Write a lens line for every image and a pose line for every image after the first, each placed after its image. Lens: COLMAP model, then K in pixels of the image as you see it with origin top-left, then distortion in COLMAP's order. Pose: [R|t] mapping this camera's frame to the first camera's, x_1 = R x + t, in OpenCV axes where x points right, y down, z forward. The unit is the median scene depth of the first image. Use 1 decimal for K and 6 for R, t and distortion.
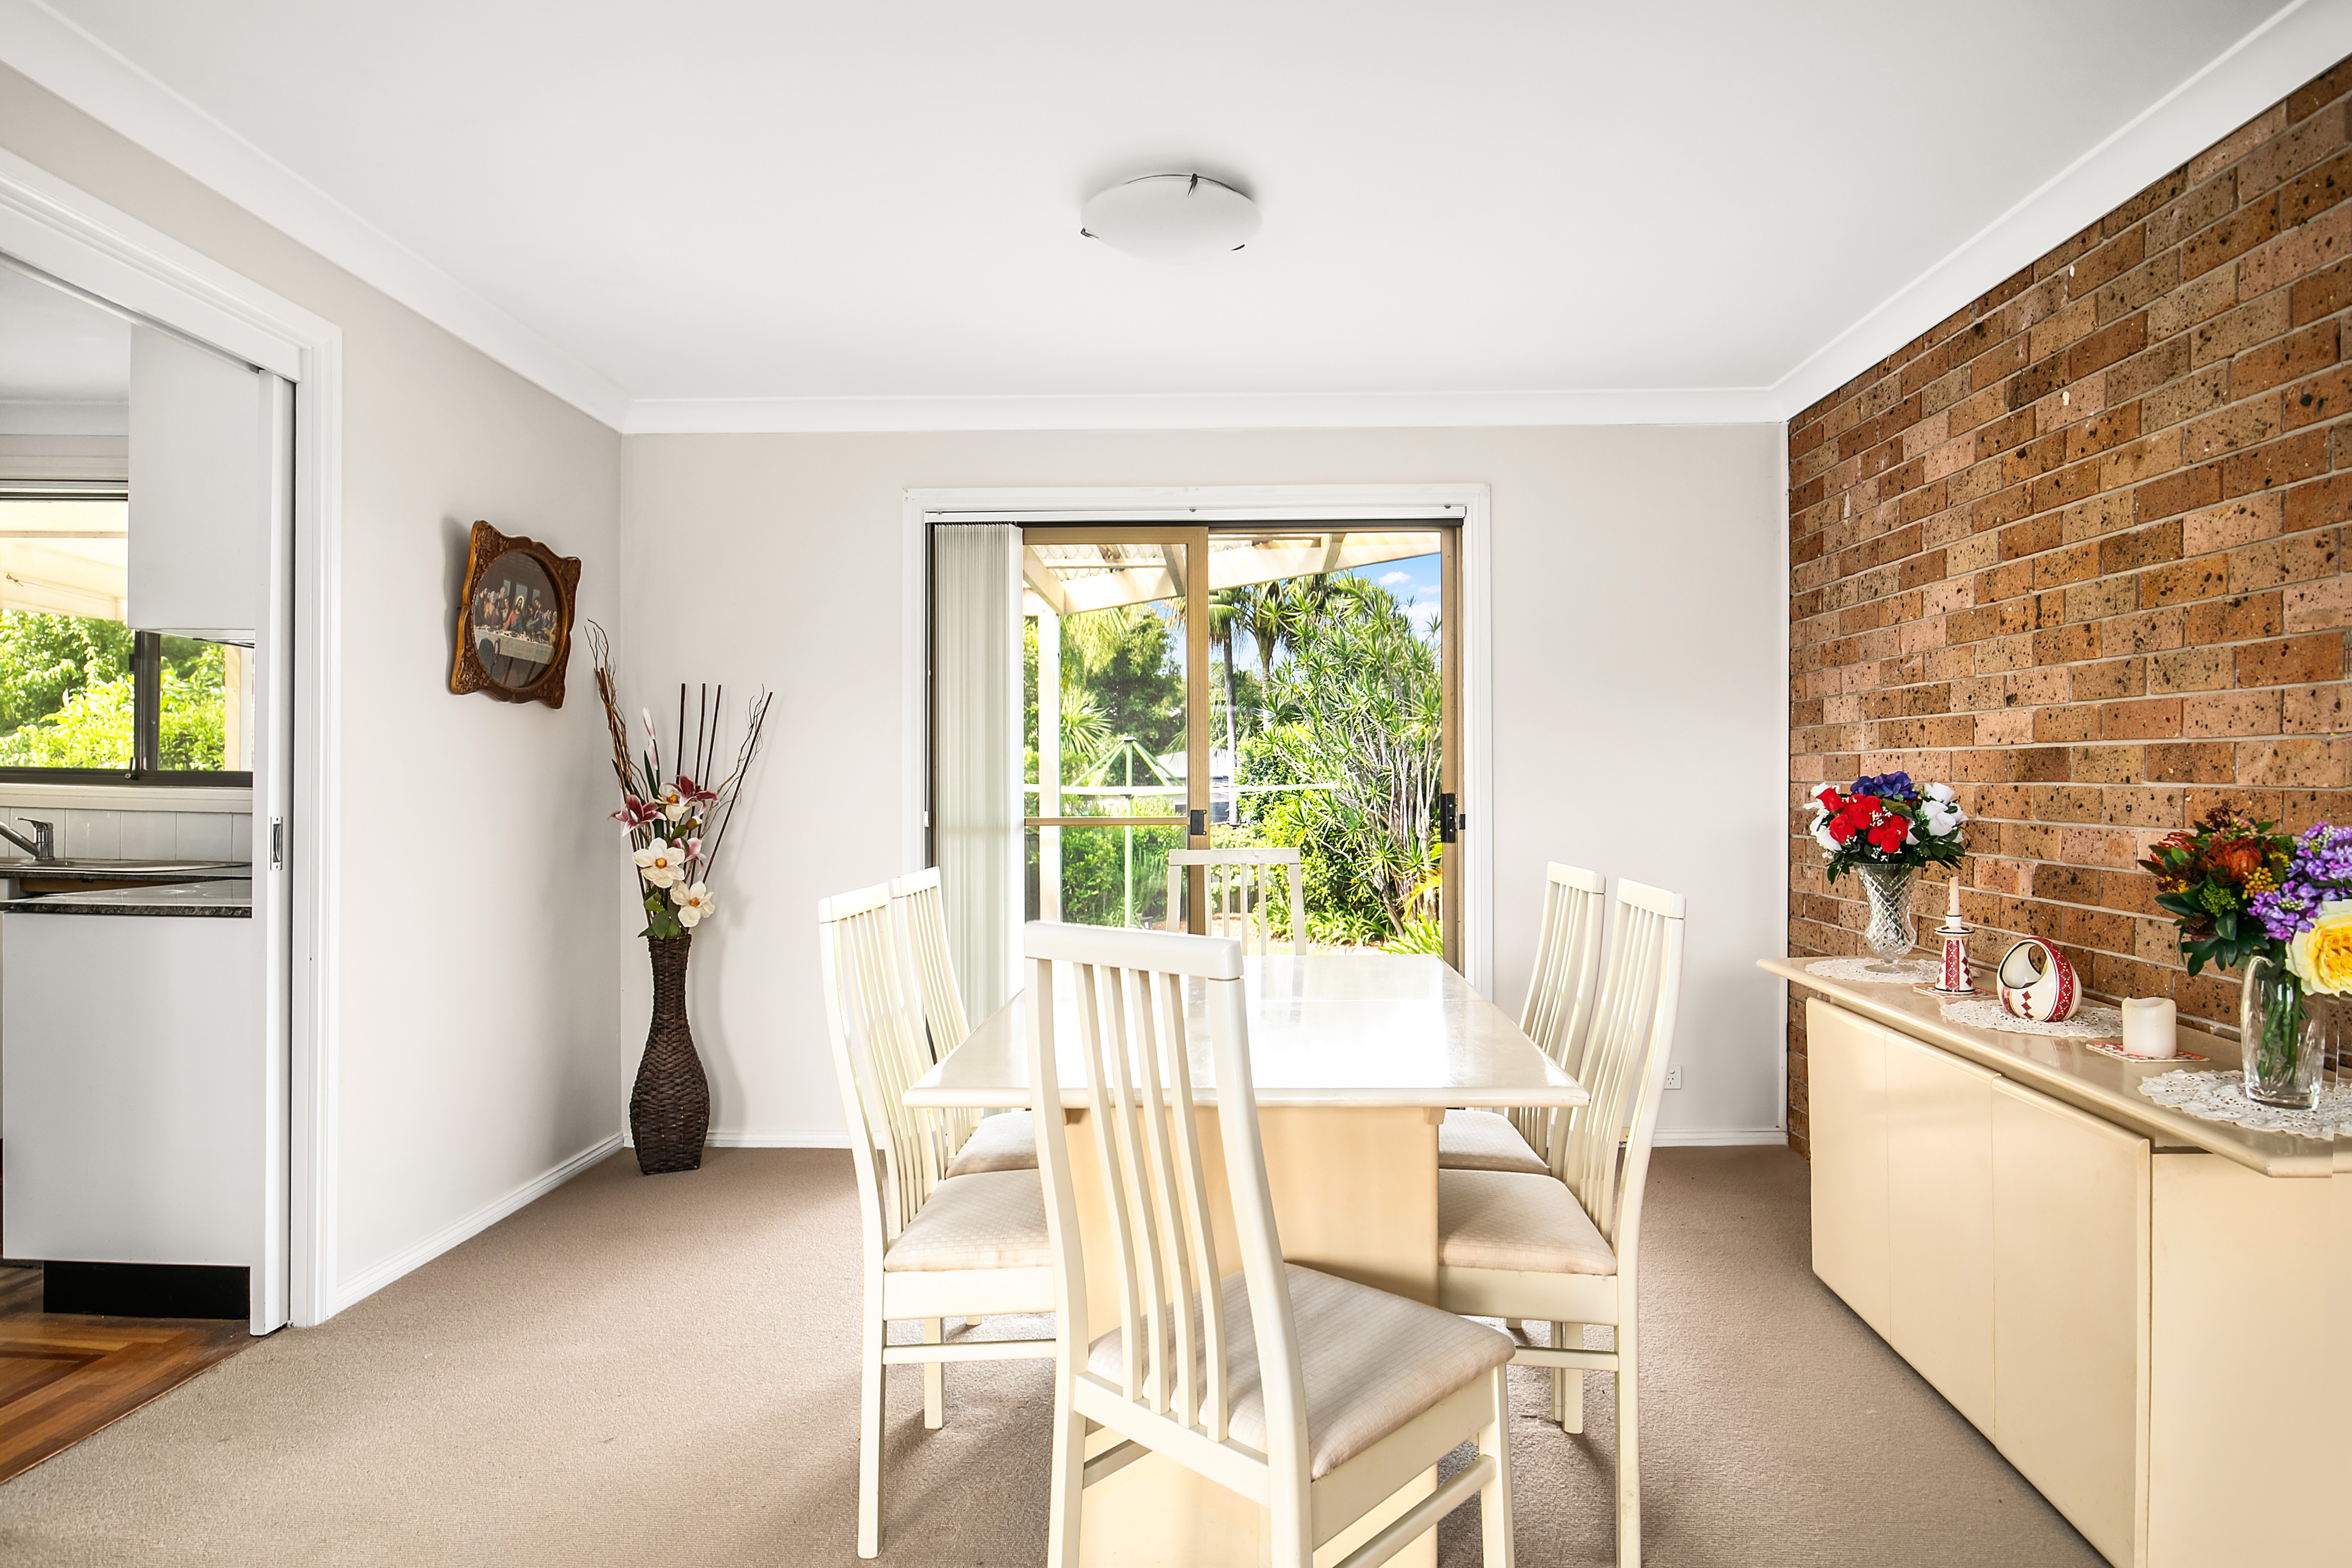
lens RADIAL K [[1344.2, 0, 1175.5], [0, 1344.2, 774.3], [0, 0, 1]] dist [0.000091, 0.000504]
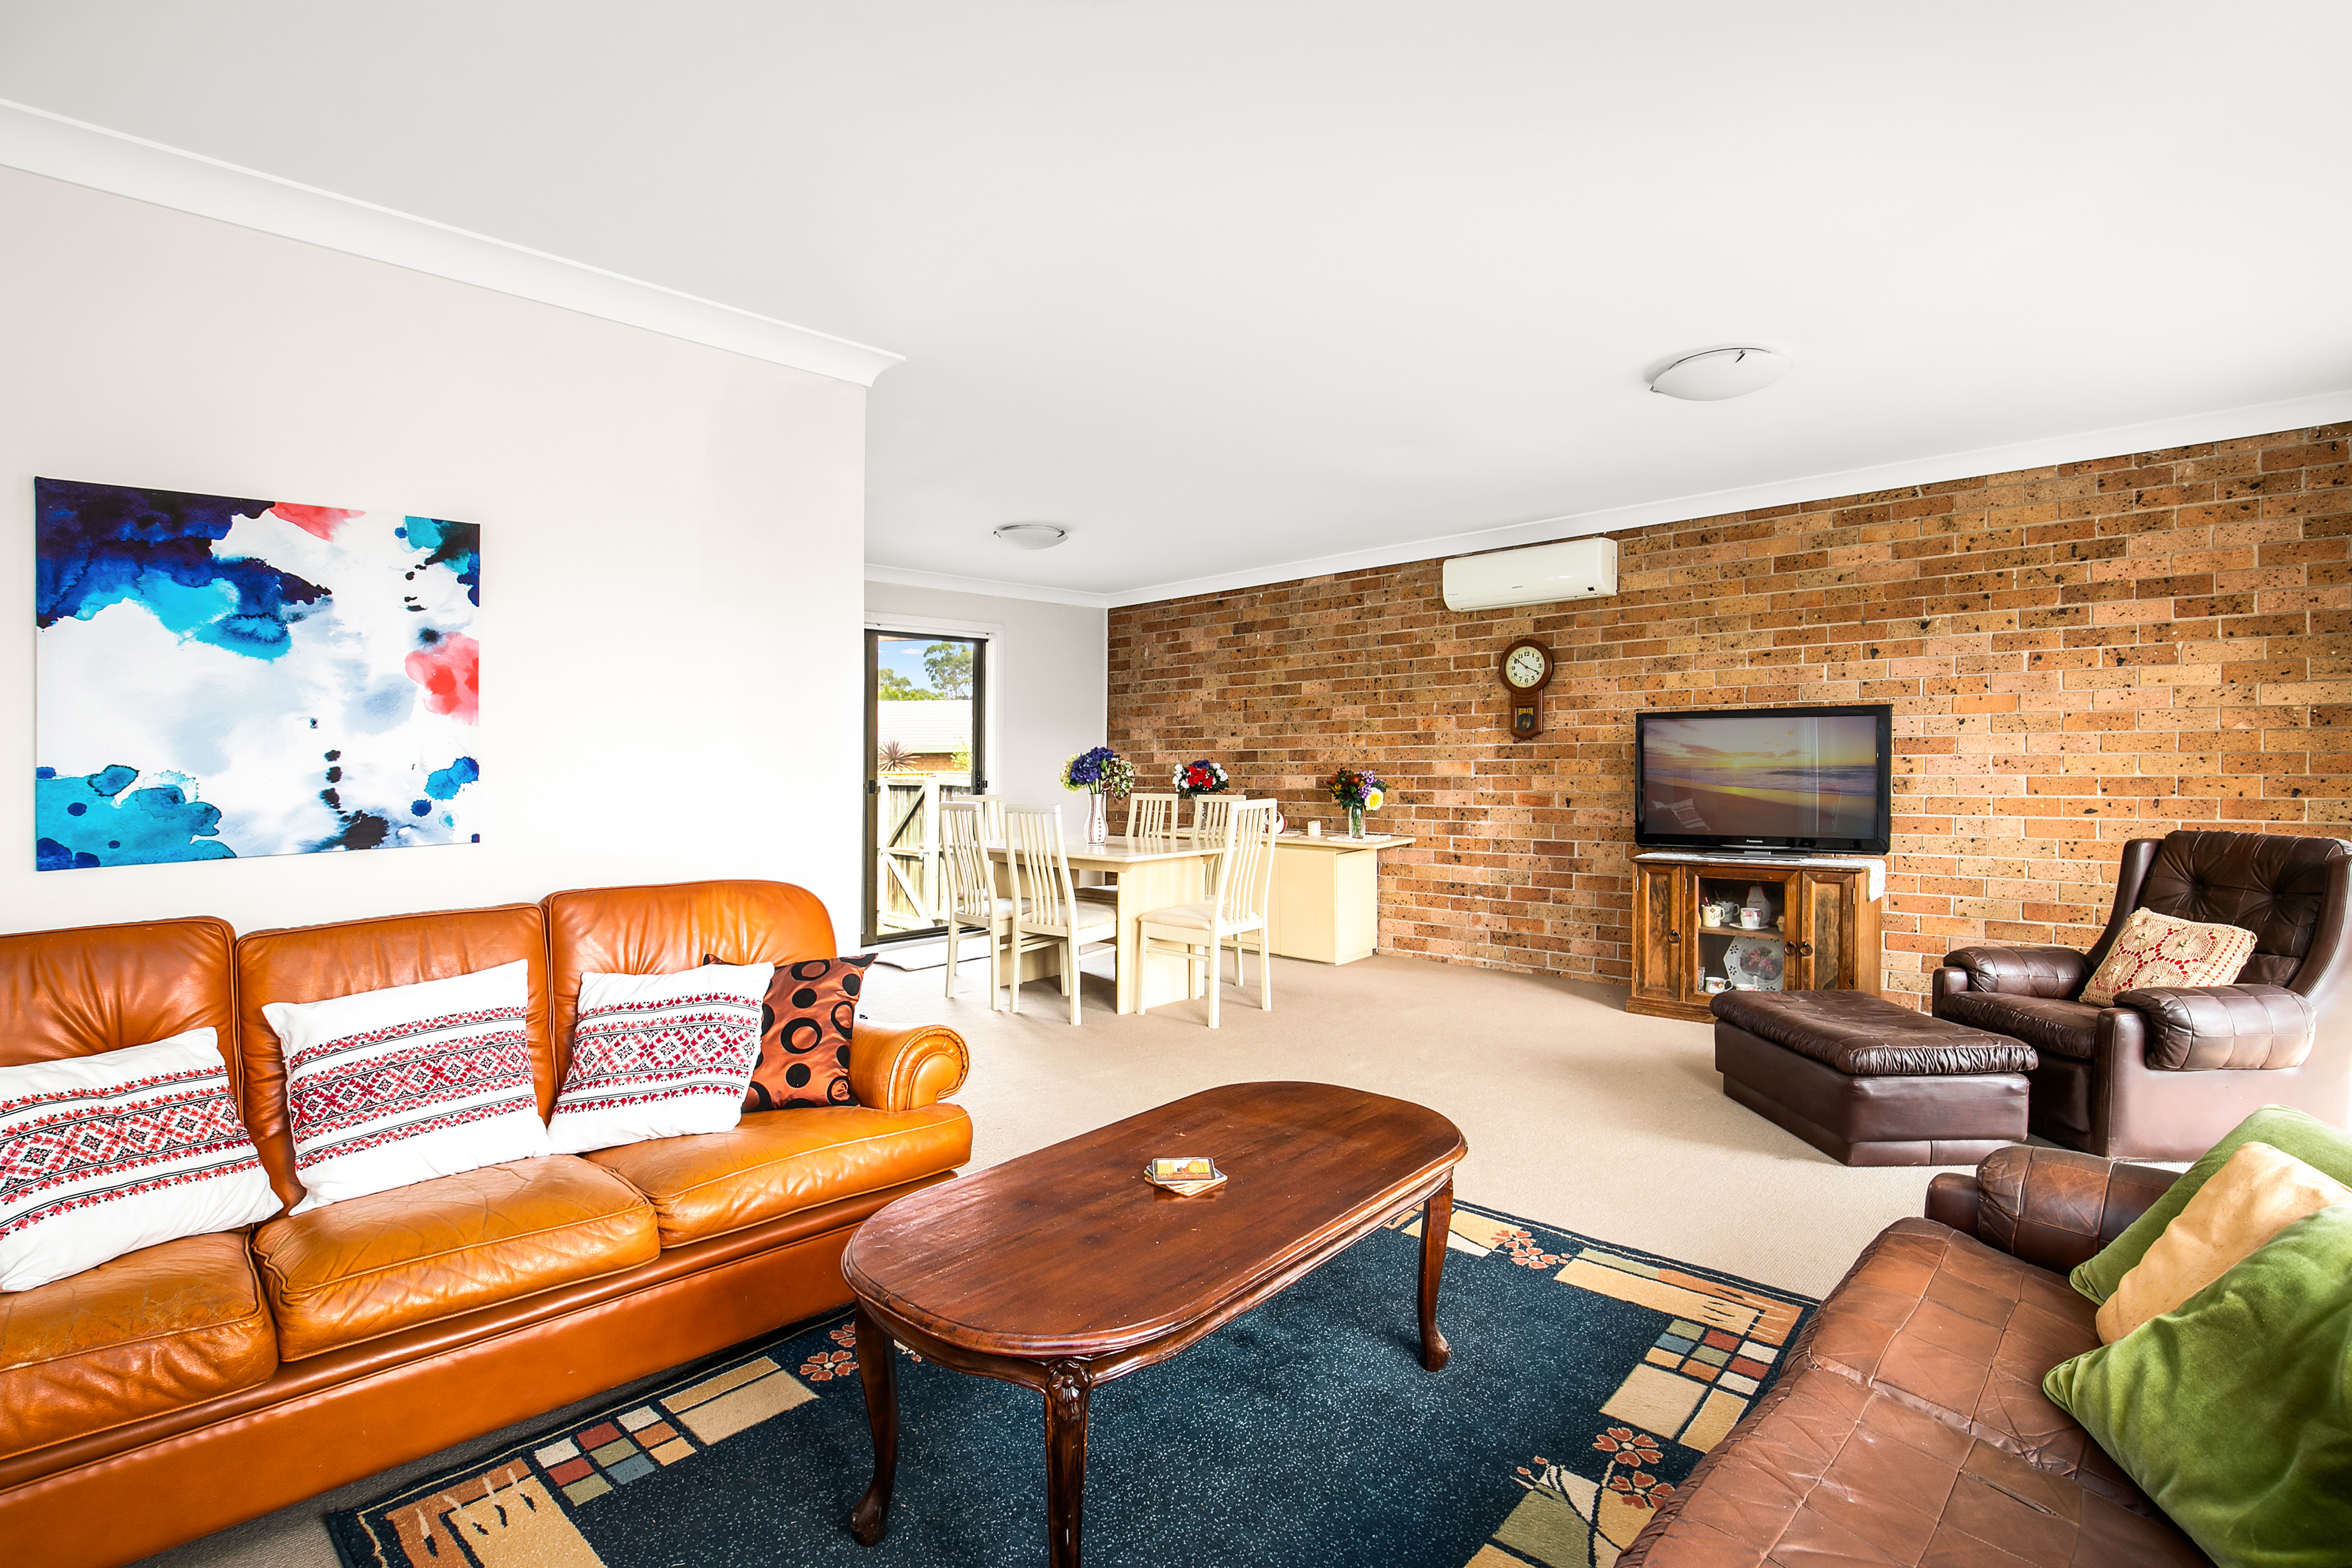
lens RADIAL K [[1077.3, 0, 1176.7], [0, 1077.3, 782.0], [0, 0, 1]] dist [-0.000067, 0.000000]
pose [[0.654094, -0.006279, 0.756388, -1.223837], [-0.000715, 0.999960, 0.008920, 0.027410], [-0.756413, -0.006375, 0.654063, -0.431243]]
